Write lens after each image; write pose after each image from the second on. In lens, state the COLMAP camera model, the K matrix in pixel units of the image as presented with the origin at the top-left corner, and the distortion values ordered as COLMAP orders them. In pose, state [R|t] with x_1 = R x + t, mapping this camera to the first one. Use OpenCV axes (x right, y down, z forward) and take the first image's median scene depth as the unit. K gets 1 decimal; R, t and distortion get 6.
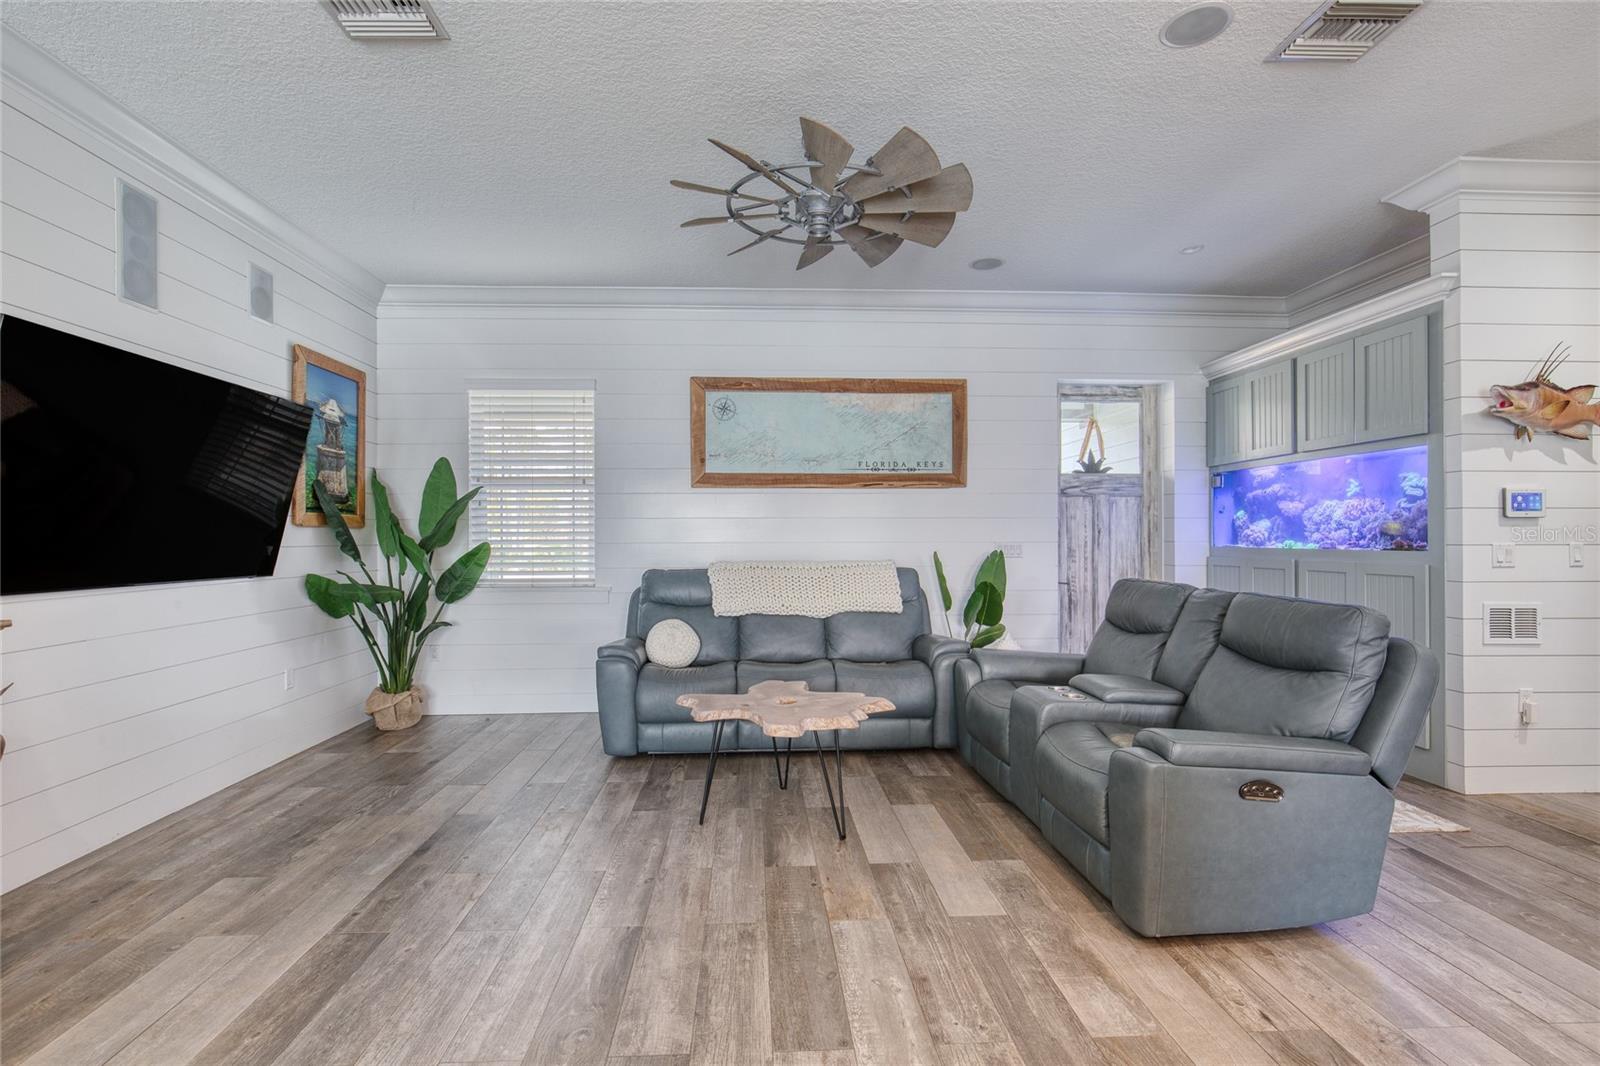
lens RADIAL K [[733.8, 0, 783.3], [0, 733.8, 528.9], [0, 0, 1]] dist [-0.016454, 0.006578]
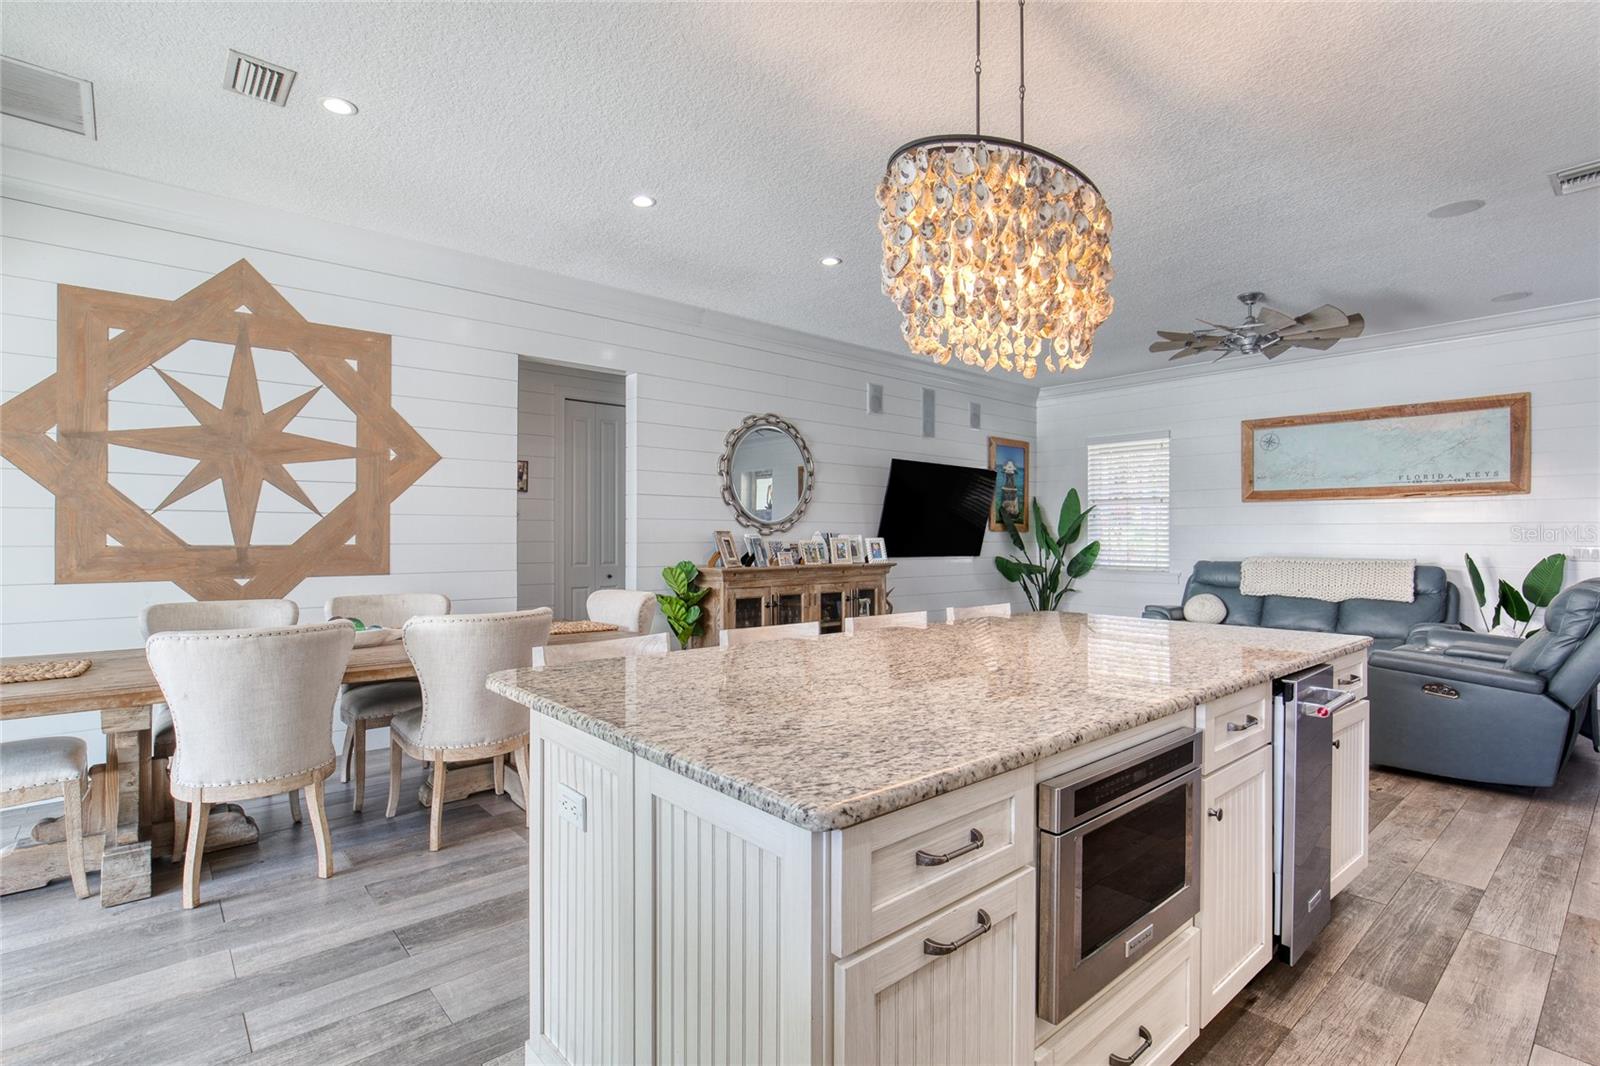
lens RADIAL K [[733.8, 0, 771.2], [0, 733.8, 533.4], [0, 0, 1]] dist [-0.016454, 0.006578]
pose [[0.595211, 0.002388, -0.803566, 0.488262], [0.000441, 0.999994, 0.003298, -0.003842], [0.803570, -0.002318, 0.595206, -0.558786]]
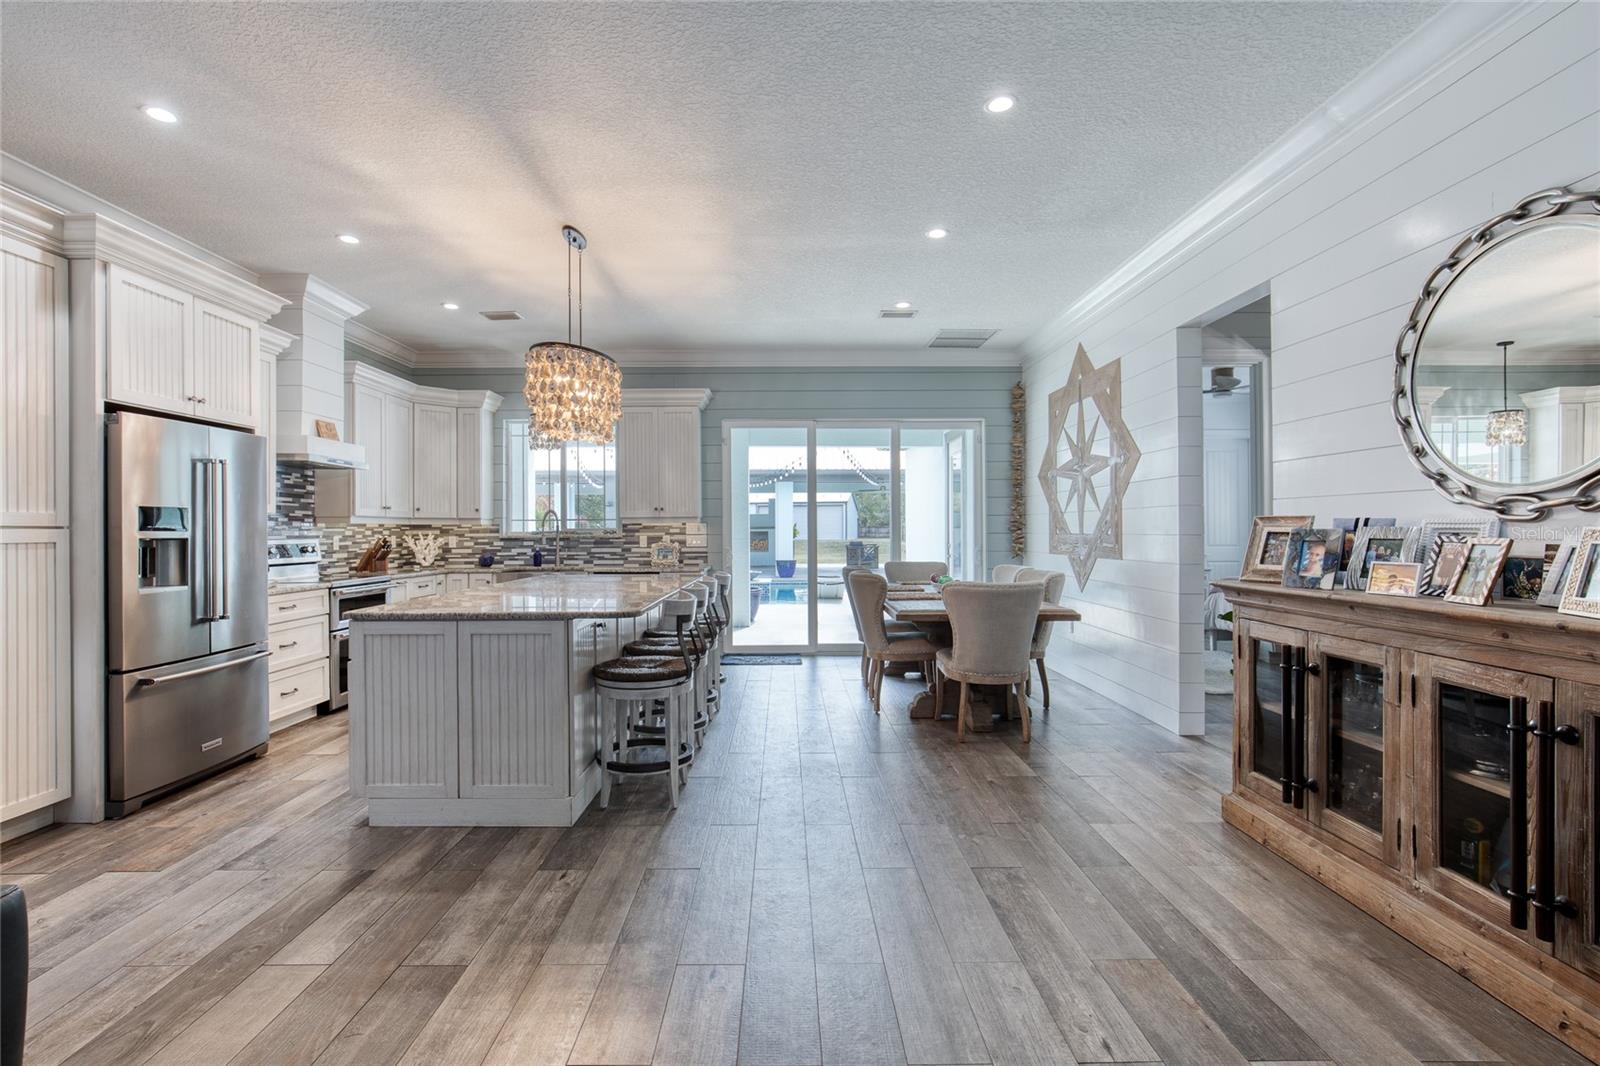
lens RADIAL K [[733.8, 0, 791.0], [0, 733.8, 527.6], [0, 0, 1]] dist [-0.016454, 0.006578]
pose [[-0.999481, 0.010437, 0.030484, -0.086854], [0.010183, 0.999912, -0.008465, 0.007962], [-0.030570, -0.008150, -0.999499, 0.724953]]
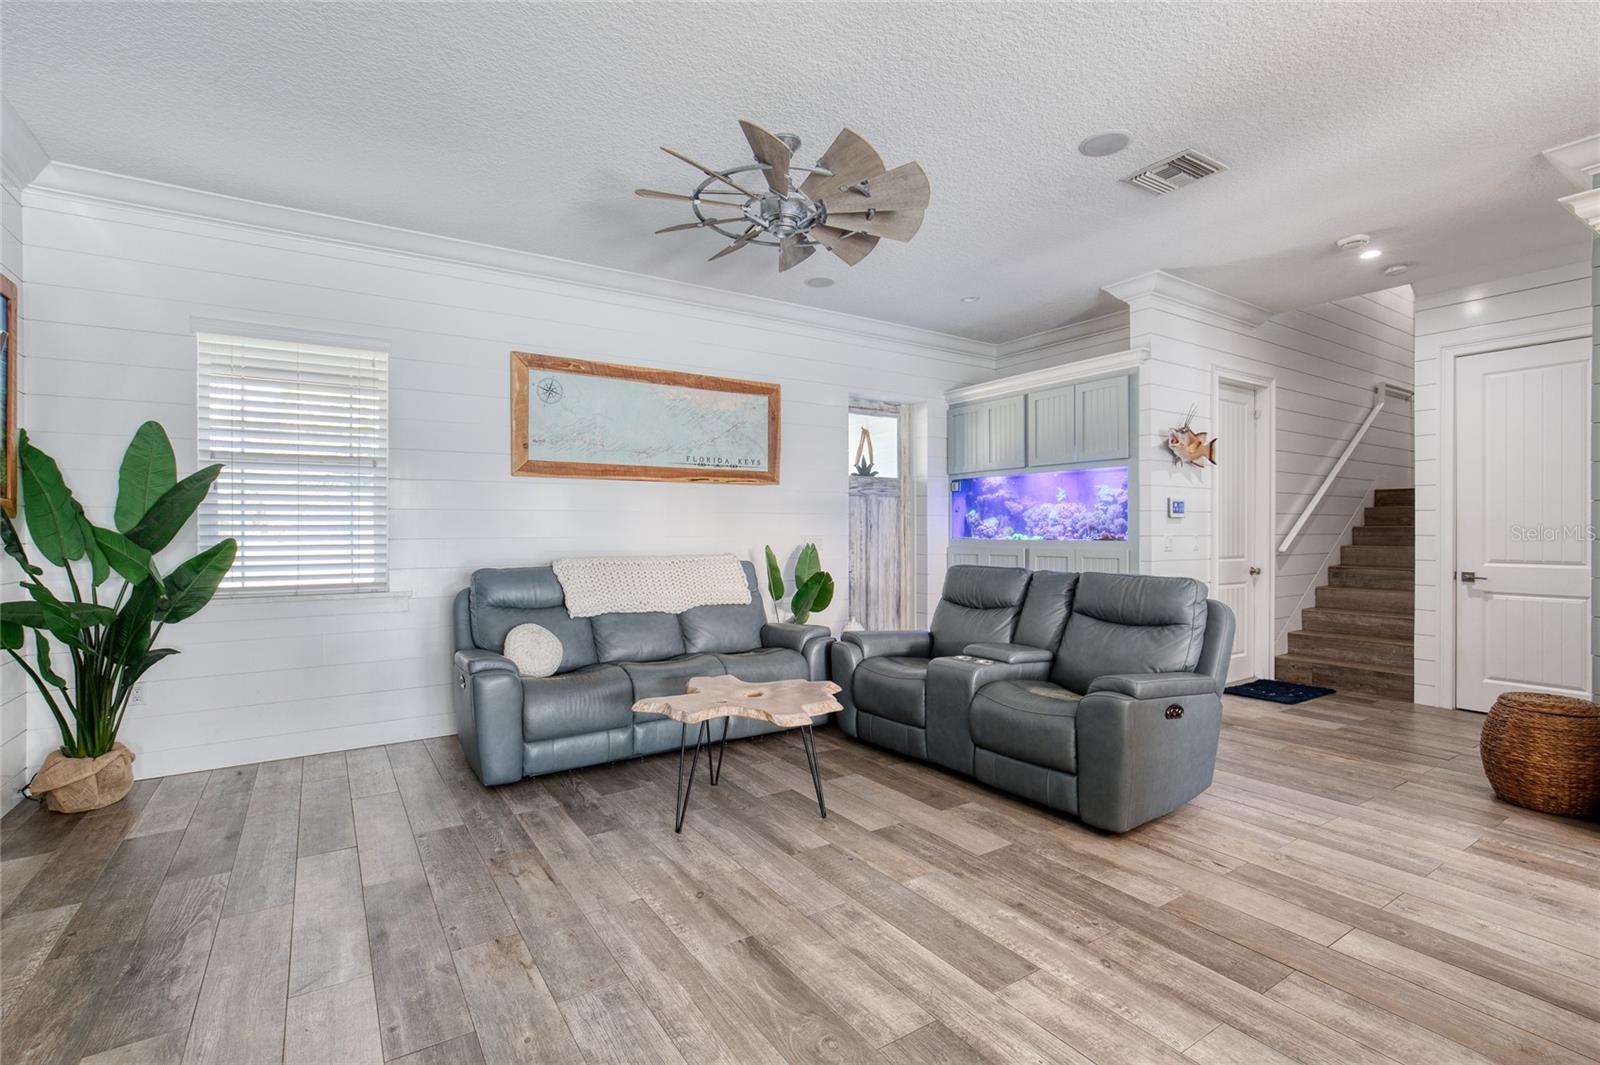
lens RADIAL K [[733.8, 0, 783.8], [0, 733.8, 526.6], [0, 0, 1]] dist [-0.016454, 0.006578]
pose [[0.865257, 0.003207, 0.501319, -0.314037], [-0.004250, 0.999991, 0.000938, 0.003397], [-0.501311, -0.002942, 0.865262, 0.075069]]
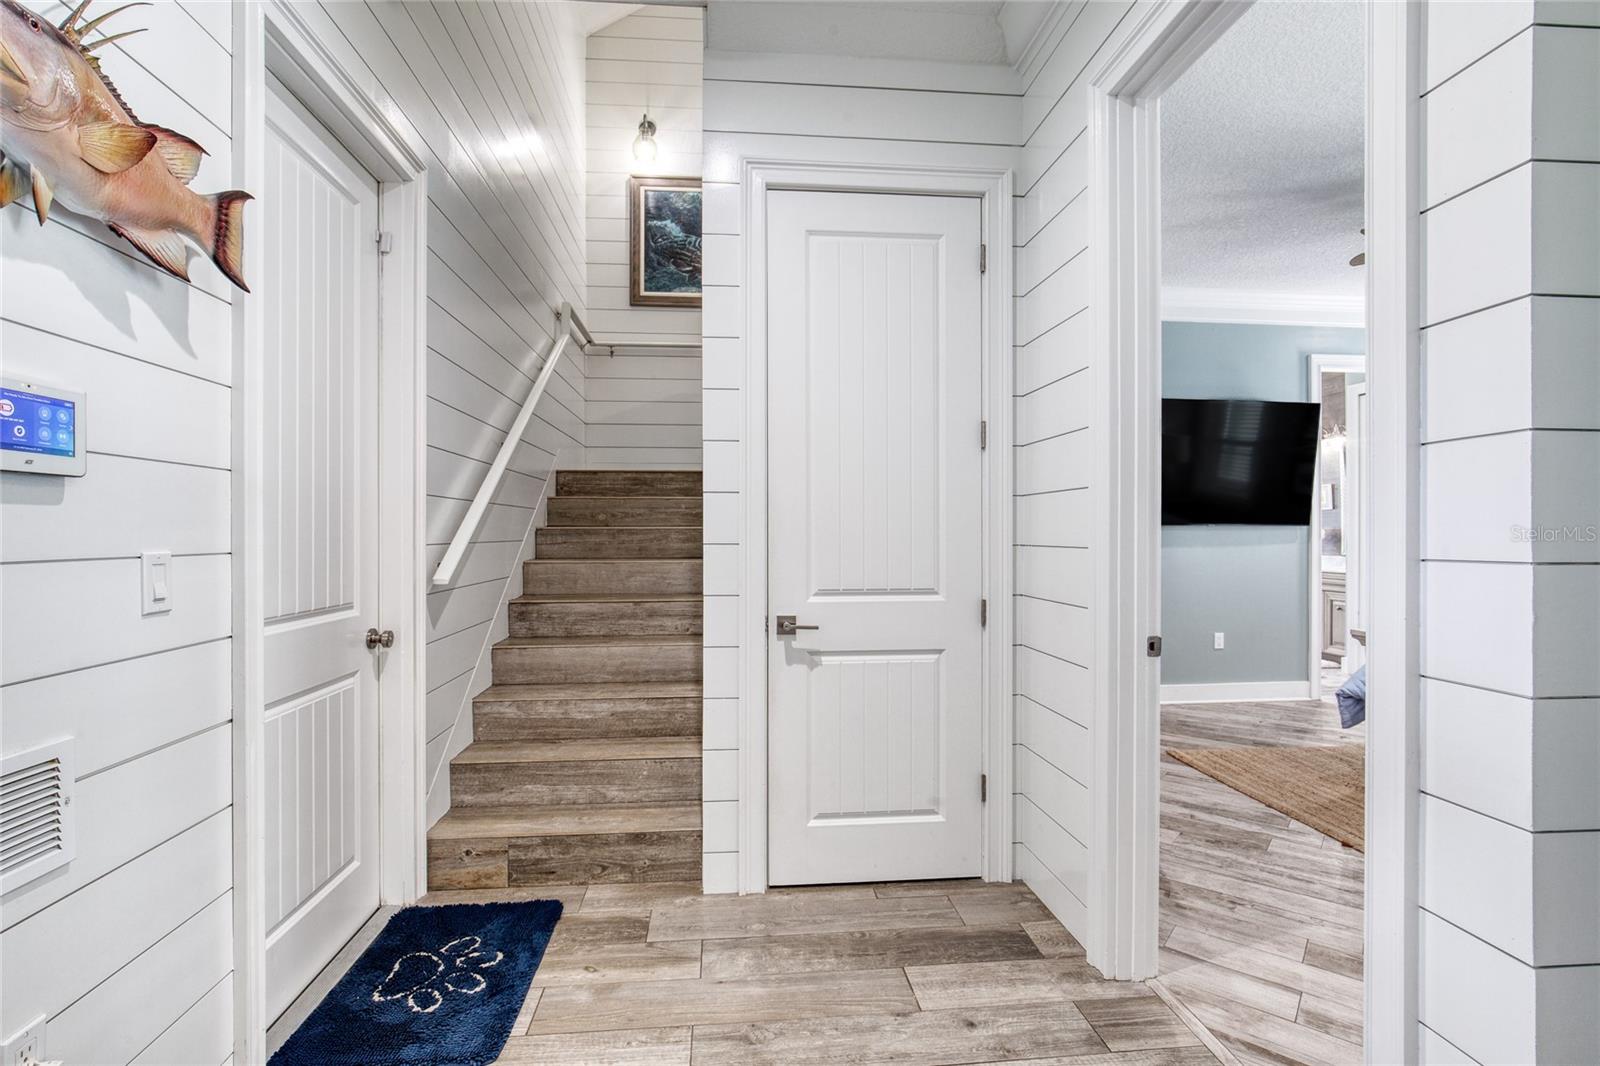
lens RADIAL K [[733.8, 0, 780.9], [0, 733.8, 538.3], [0, 0, 1]] dist [-0.016454, 0.006578]
pose [[-0.042084, -0.005787, 0.999097, 0.507574], [-0.003902, 0.999977, 0.005628, 0.006274], [-0.999106, -0.003662, -0.042106, 0.501981]]
